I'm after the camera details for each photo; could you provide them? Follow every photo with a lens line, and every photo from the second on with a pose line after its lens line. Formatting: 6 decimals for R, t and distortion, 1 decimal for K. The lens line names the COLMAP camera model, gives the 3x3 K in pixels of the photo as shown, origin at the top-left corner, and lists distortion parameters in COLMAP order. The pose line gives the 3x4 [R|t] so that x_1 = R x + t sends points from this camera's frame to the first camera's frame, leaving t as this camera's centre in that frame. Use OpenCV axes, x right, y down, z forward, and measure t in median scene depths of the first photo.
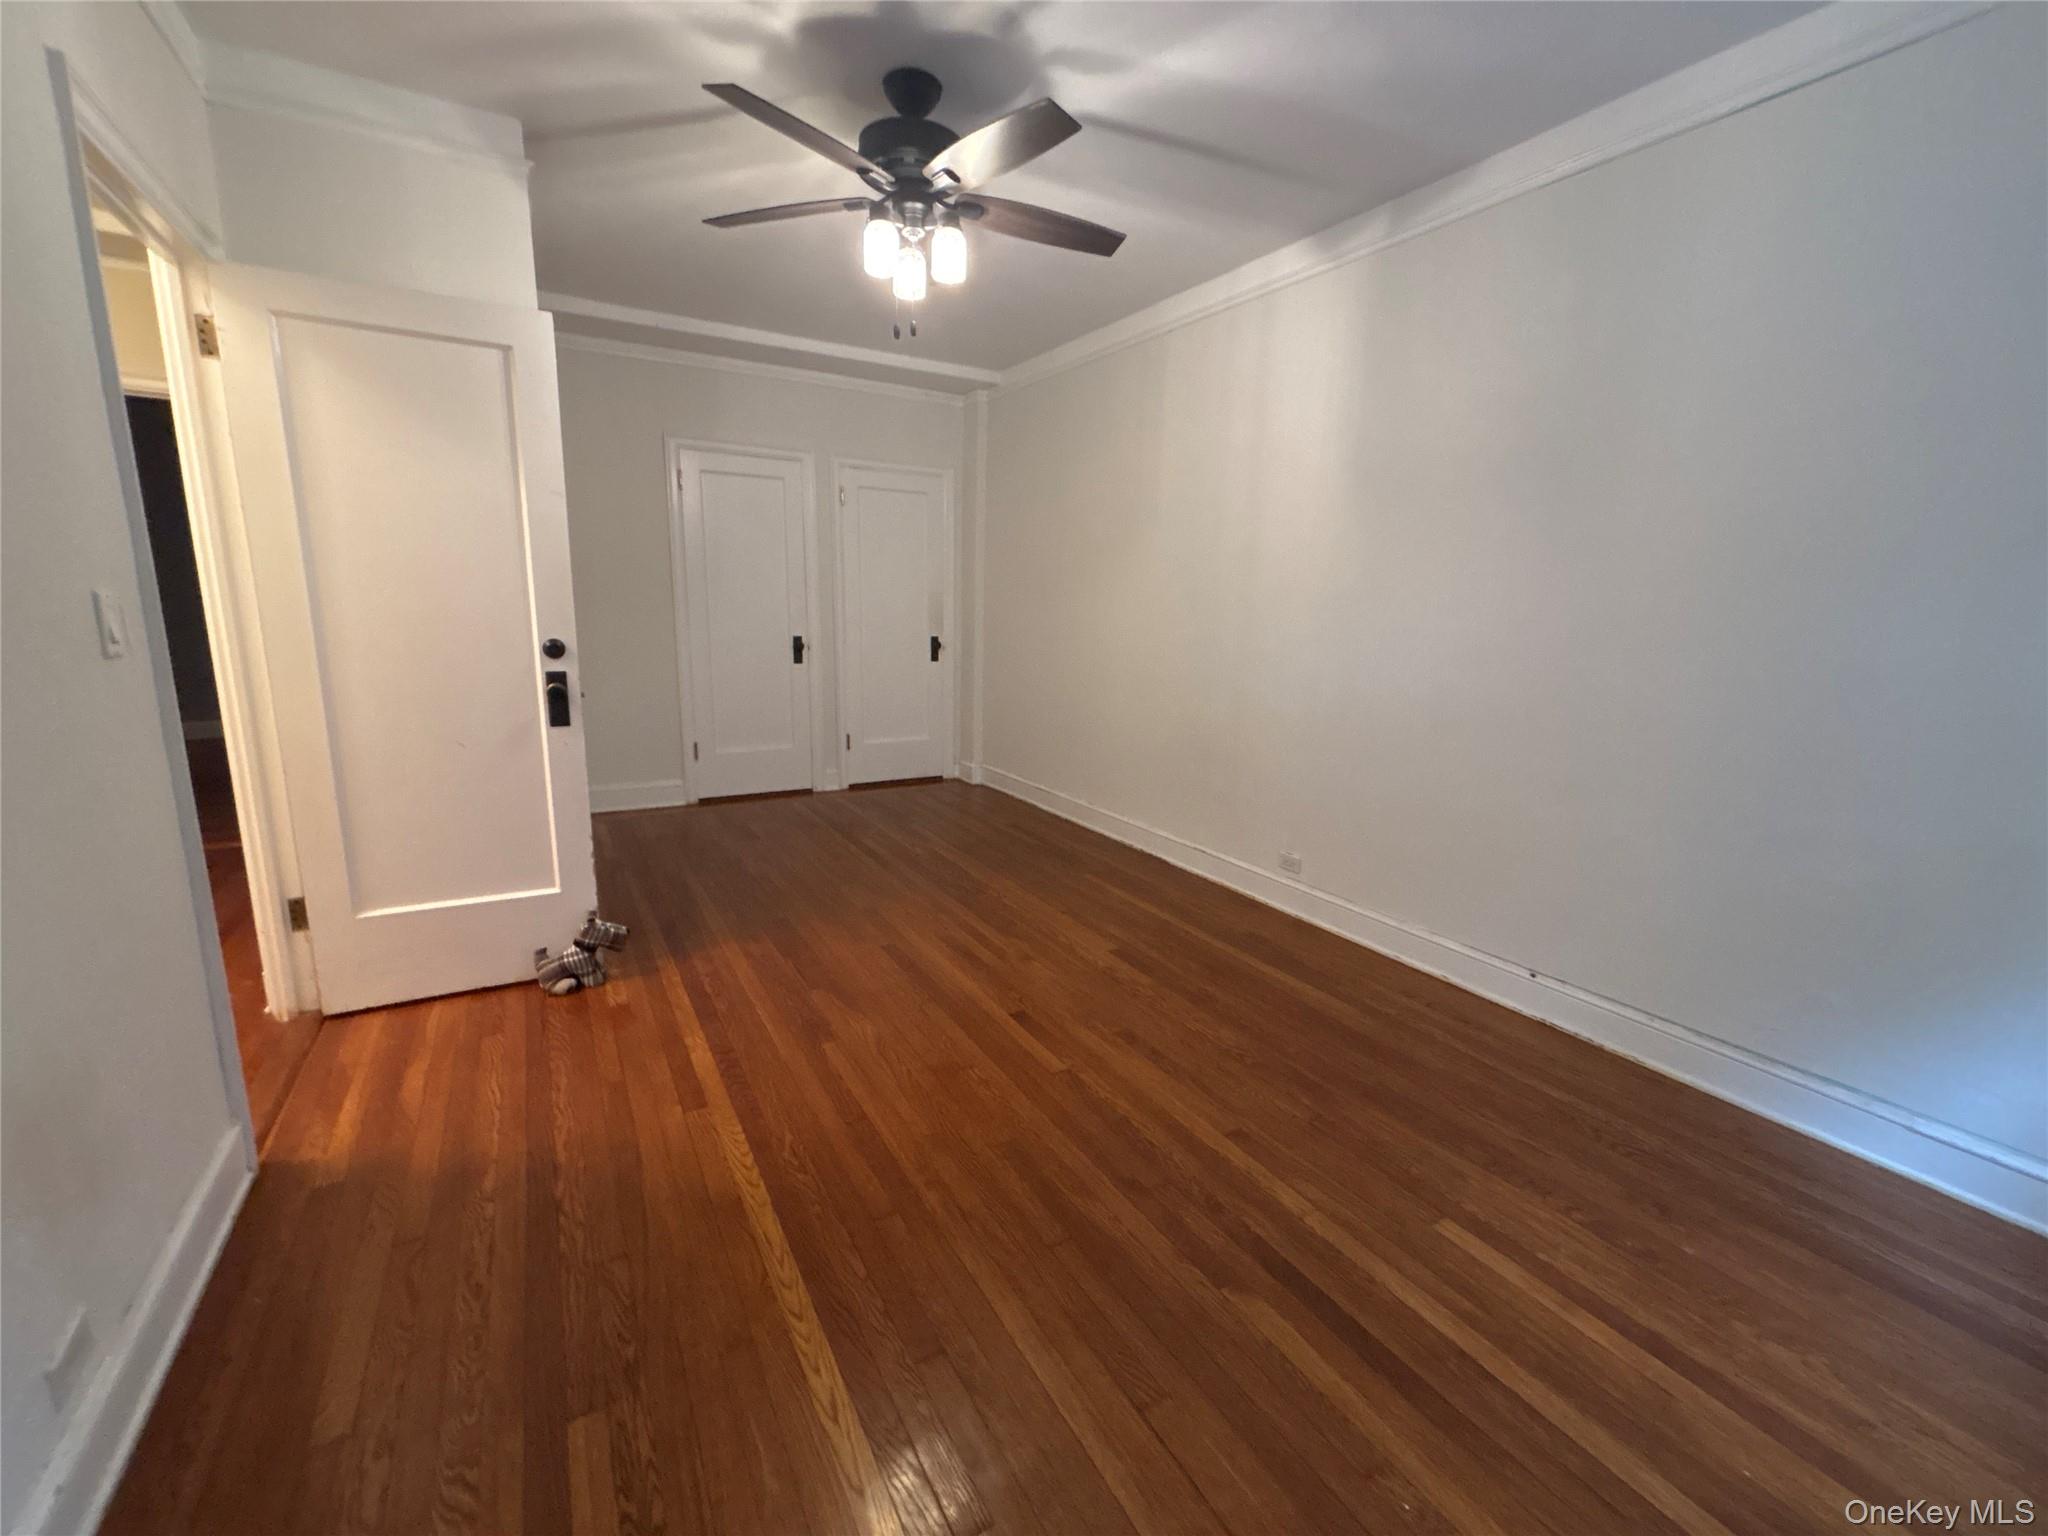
lens RADIAL K [[829.6, 0, 1033.5], [0, 829.6, 764.9], [0, 0, 1]] dist [0.002553, -0.000106]
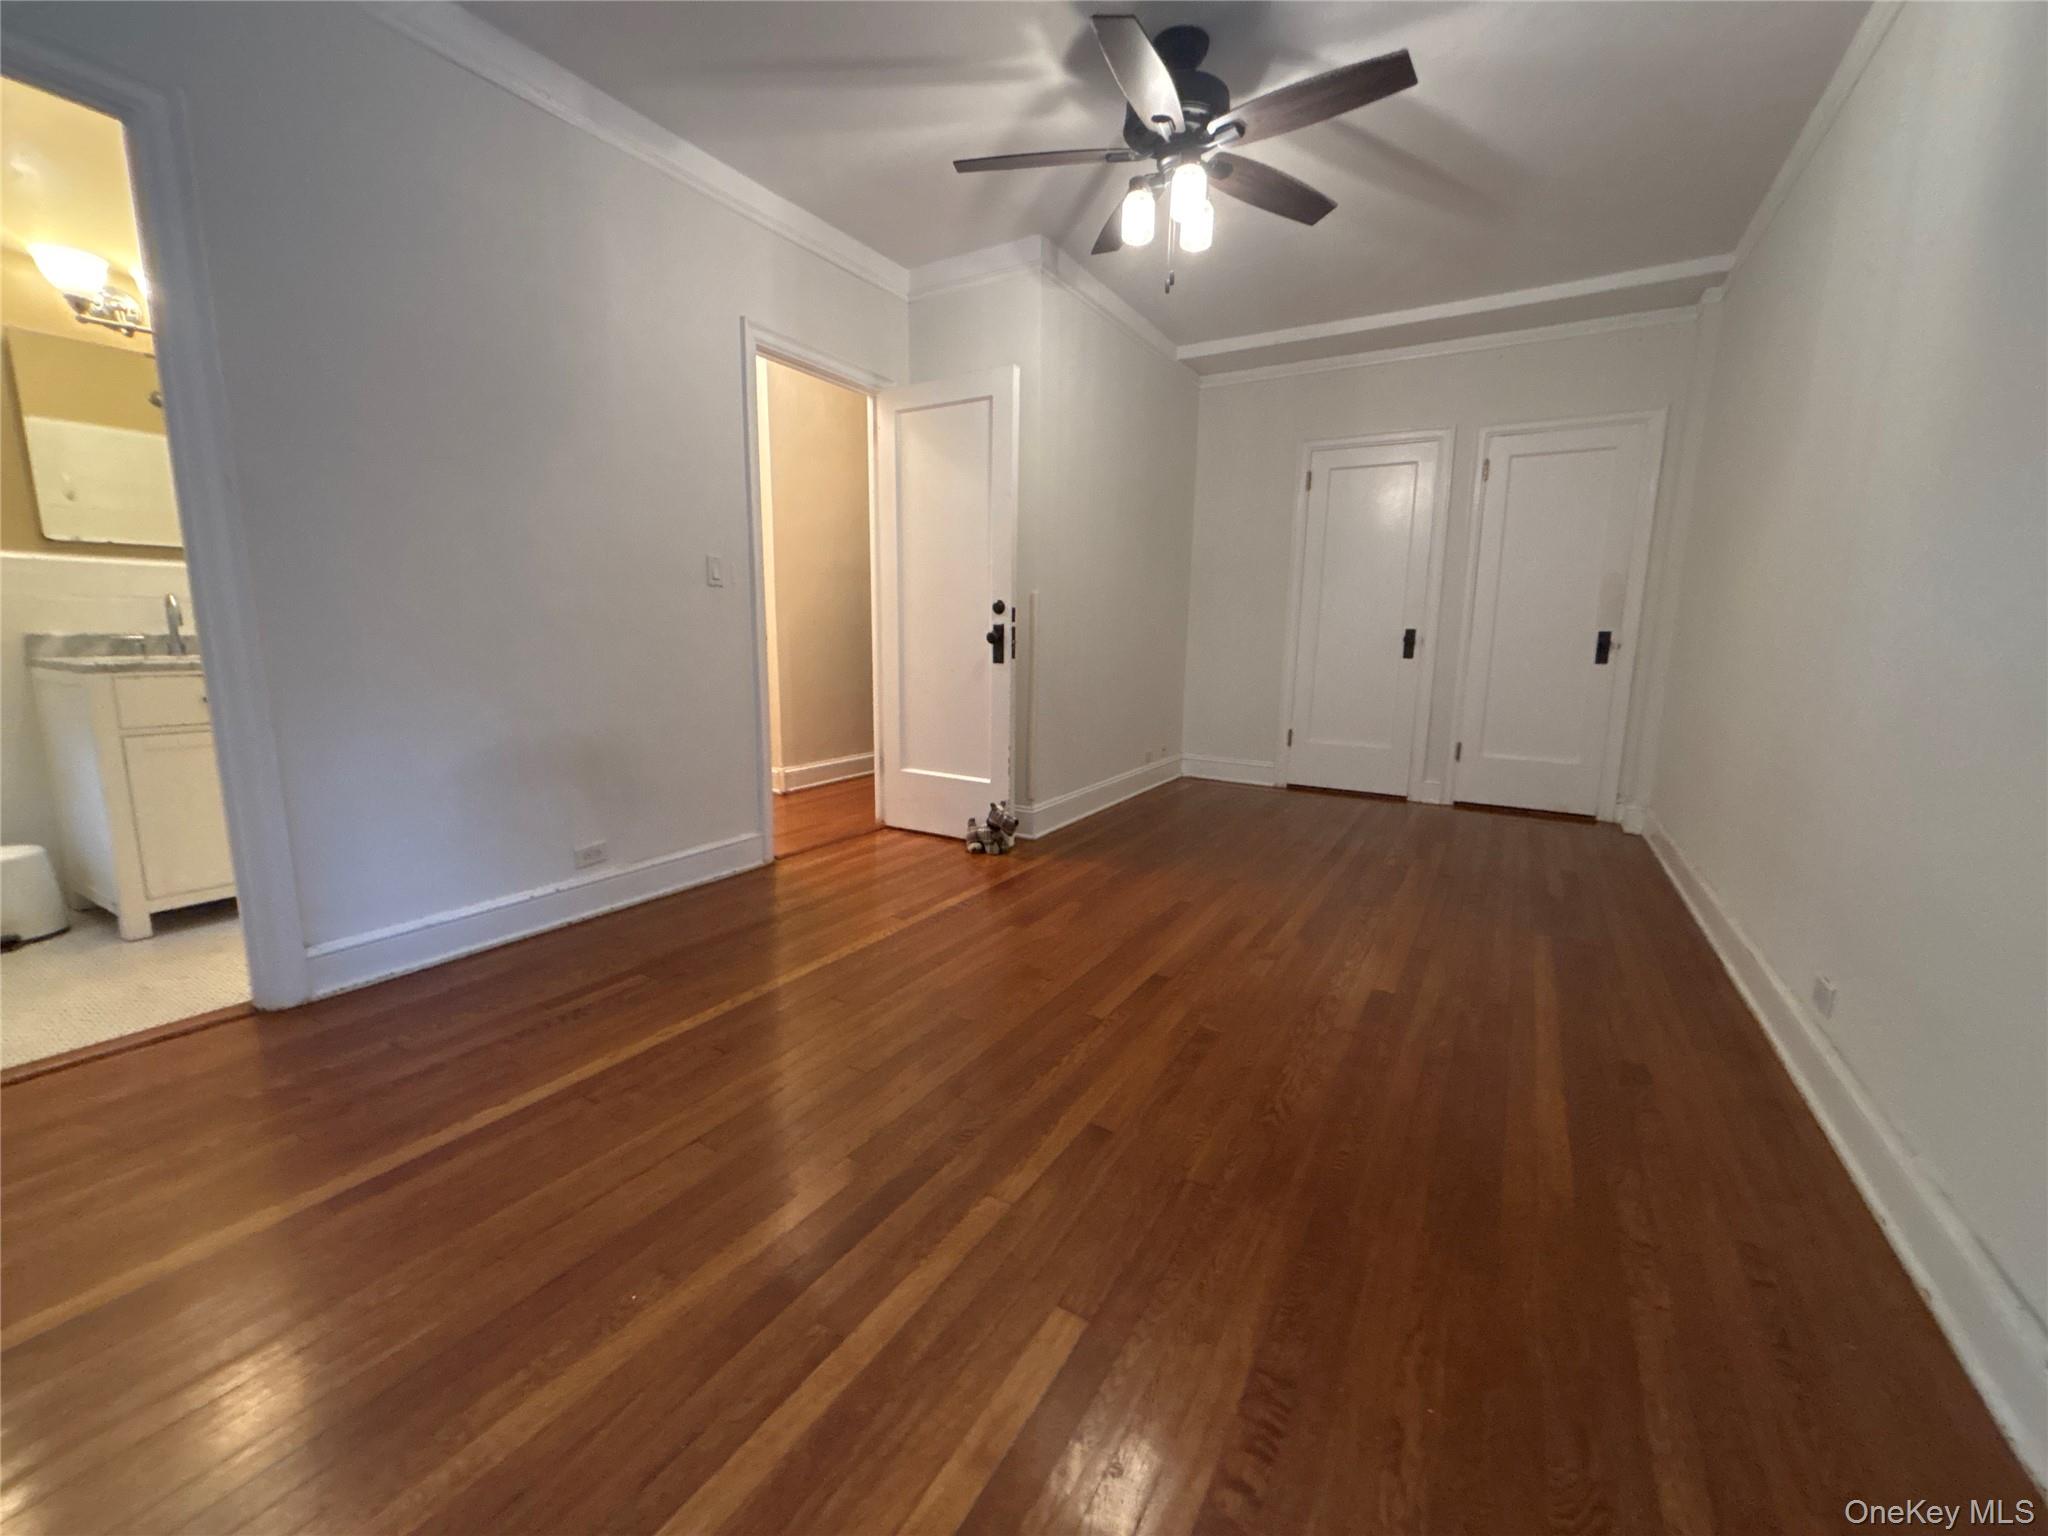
lens RADIAL K [[825.7, 0, 1019.6], [0, 825.7, 763.3], [0, 0, 1]] dist [0.000859, 0.000100]
pose [[0.463069, 0.123010, -0.877745, 0.688037], [-0.171692, 0.984013, 0.047324, 0.047280], [0.869534, 0.128787, 0.476786, 0.386467]]
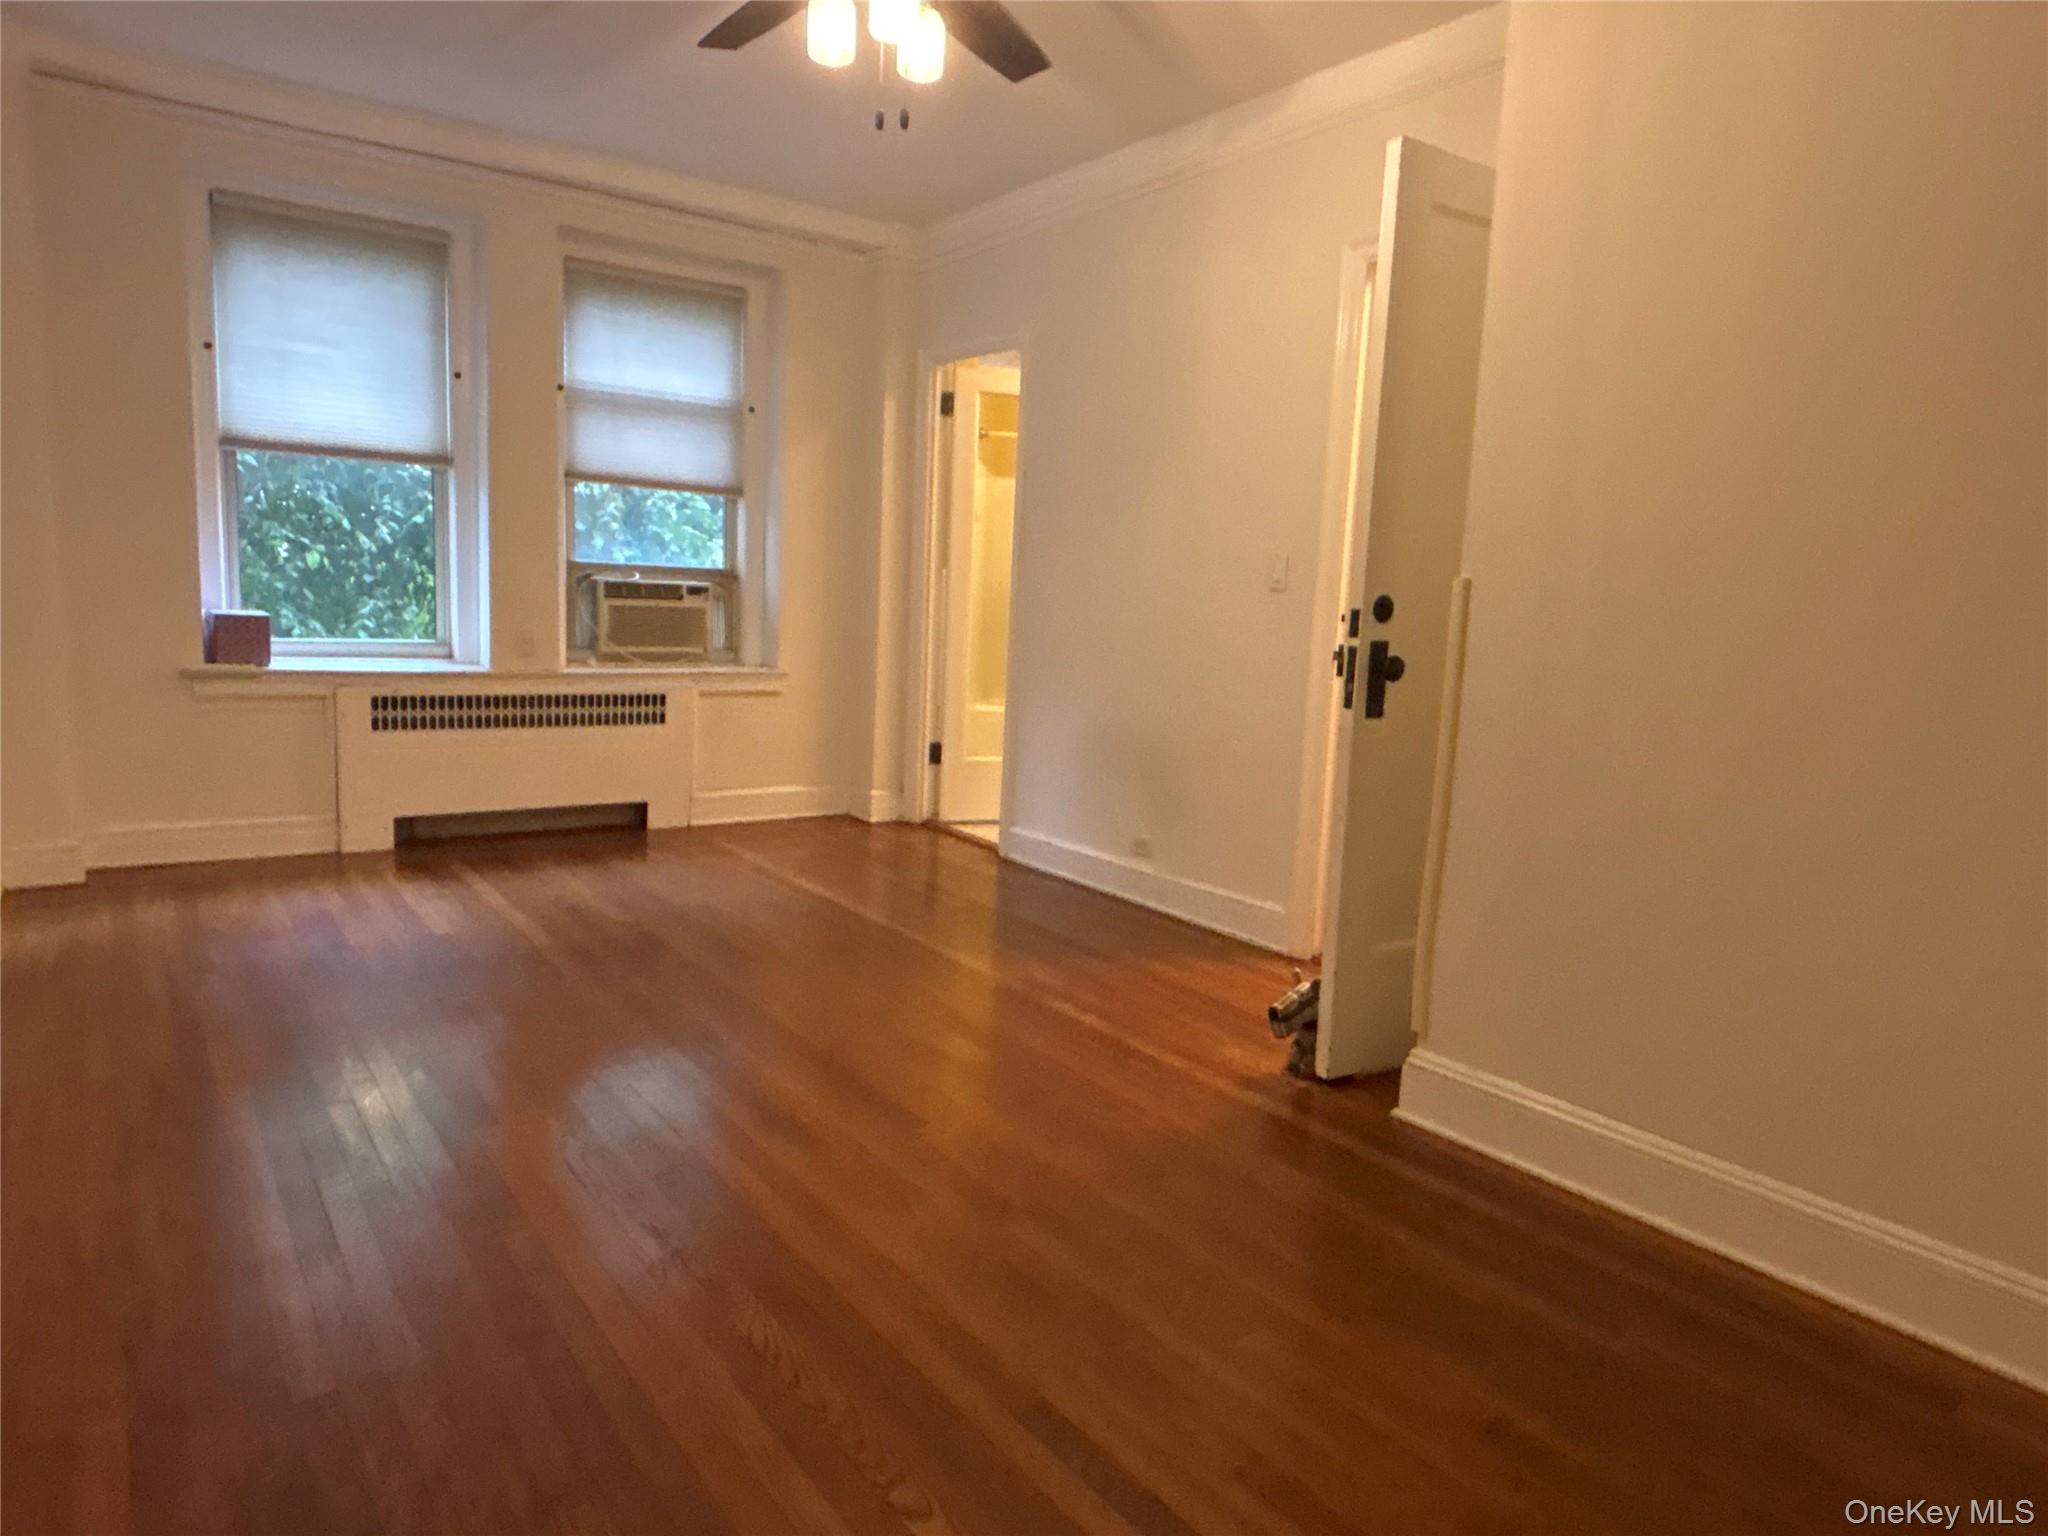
lens RADIAL K [[1323.9, 0, 1024.0], [0, 1323.9, 768.0], [0, 0, 1]] dist [-0.081276, -0.000188]
pose [[-0.996802, -0.056989, -0.056024, -0.218327], [-0.072017, 0.944462, 0.320631, -0.345490], [0.034640, 0.323640, -0.945546, 2.060090]]
